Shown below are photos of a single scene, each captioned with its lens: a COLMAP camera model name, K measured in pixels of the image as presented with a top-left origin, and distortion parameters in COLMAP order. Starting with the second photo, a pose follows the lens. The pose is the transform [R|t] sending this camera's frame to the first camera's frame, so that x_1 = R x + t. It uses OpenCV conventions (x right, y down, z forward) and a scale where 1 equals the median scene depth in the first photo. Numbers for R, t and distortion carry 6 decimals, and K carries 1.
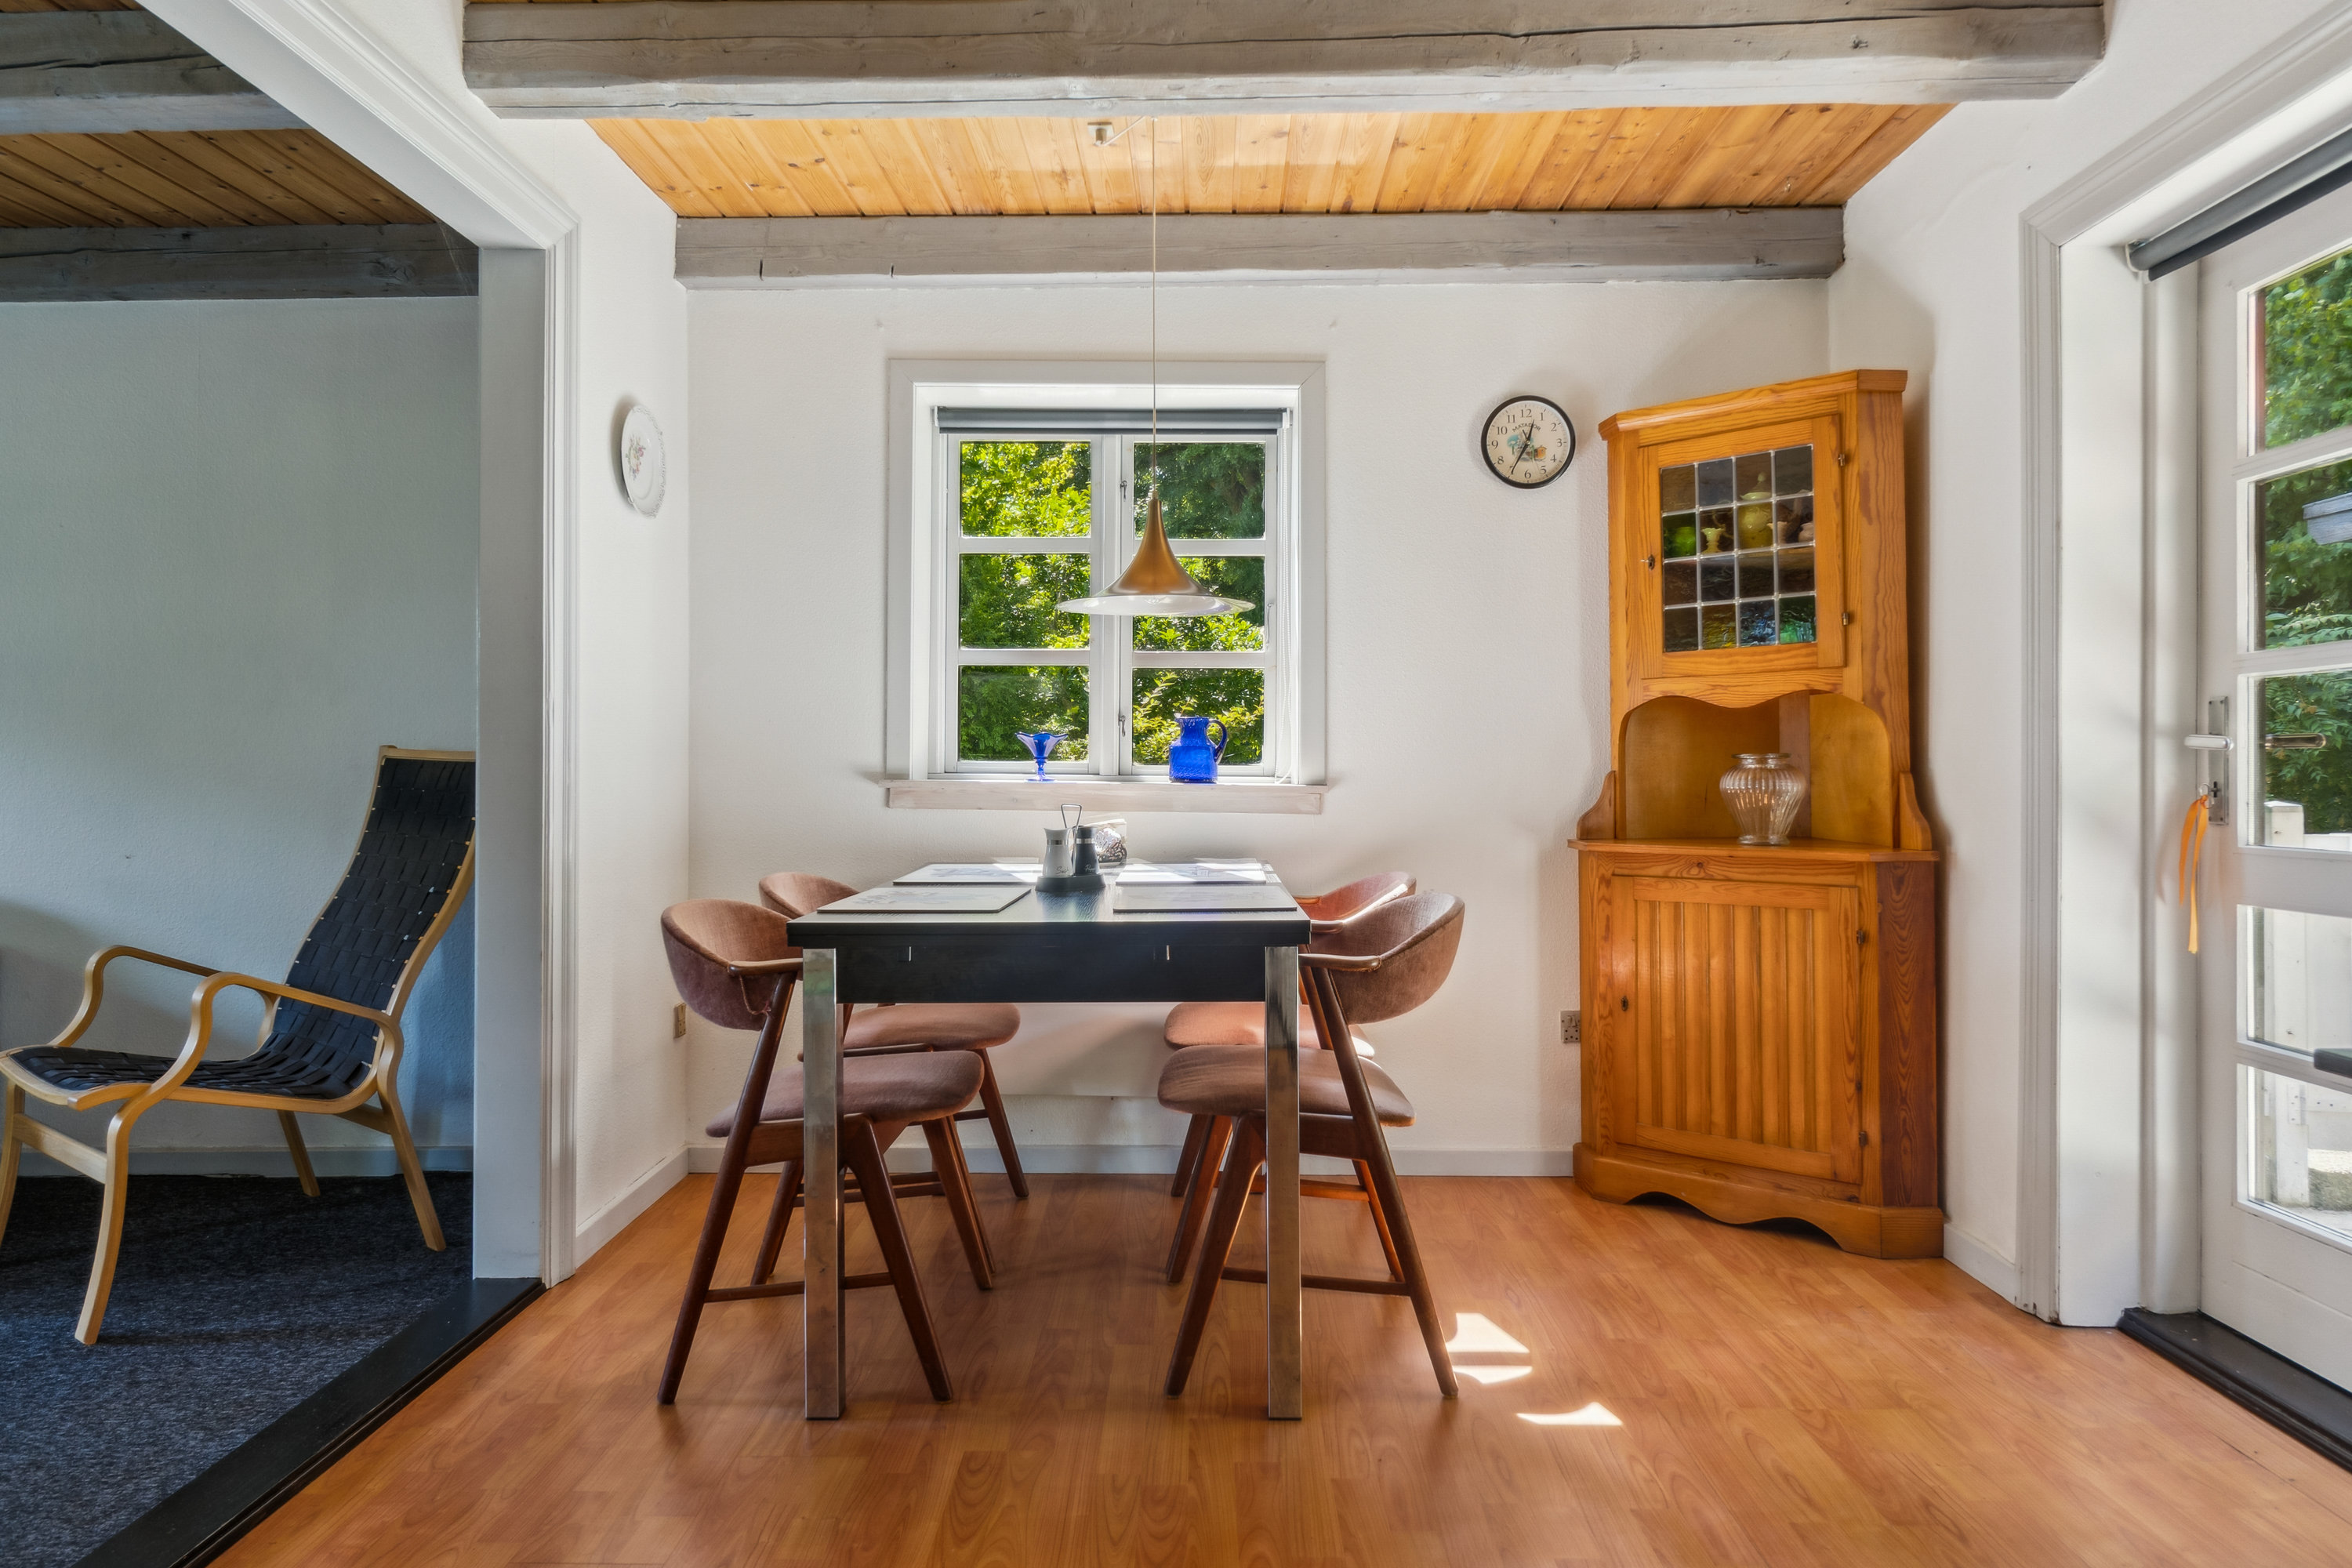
lens RADIAL K [[1549.4, 0, 1161.1], [0, 1549.4, 743.6], [0, 0, 1]] dist [0.021988, -0.001647]
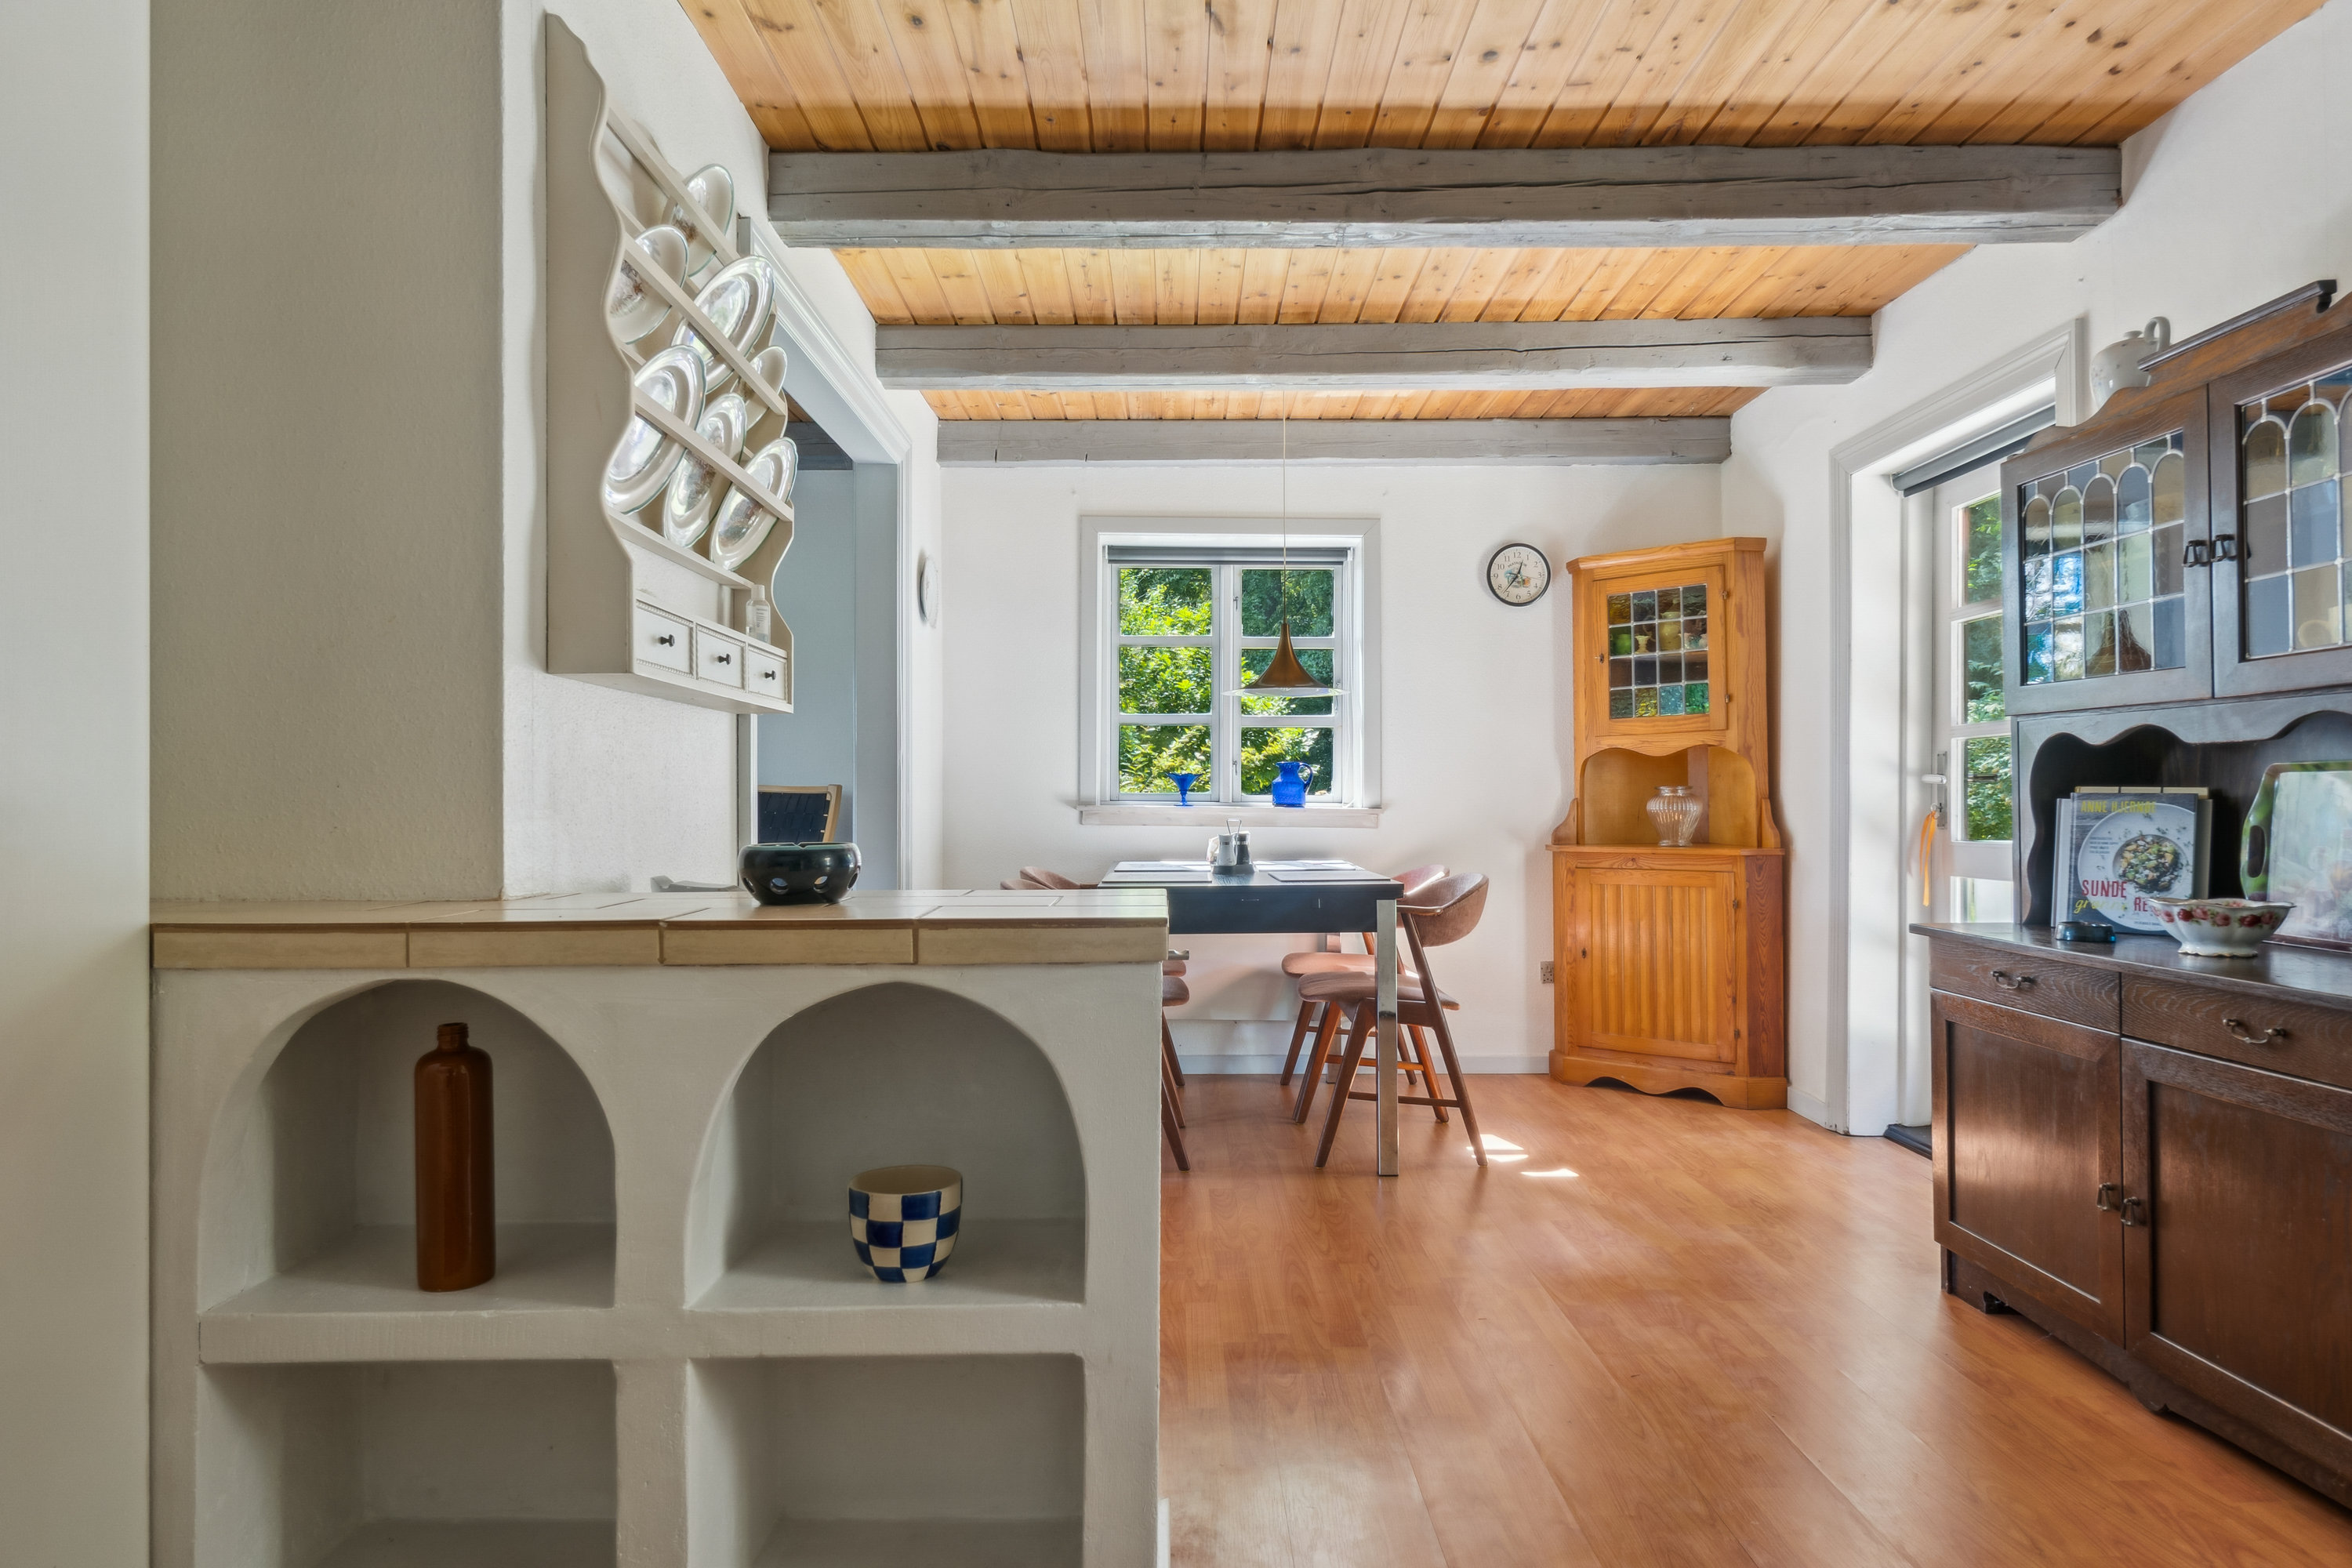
lens RADIAL K [[1484.1, 0, 1171.5], [0, 1484.1, 786.3], [0, 0, 1]] dist [0.033440, 0.000438]
pose [[0.999682, -0.001248, 0.025193, -0.145695], [0.001105, 0.999983, 0.005708, -0.002580], [-0.025200, -0.005678, 0.999666, -0.457095]]
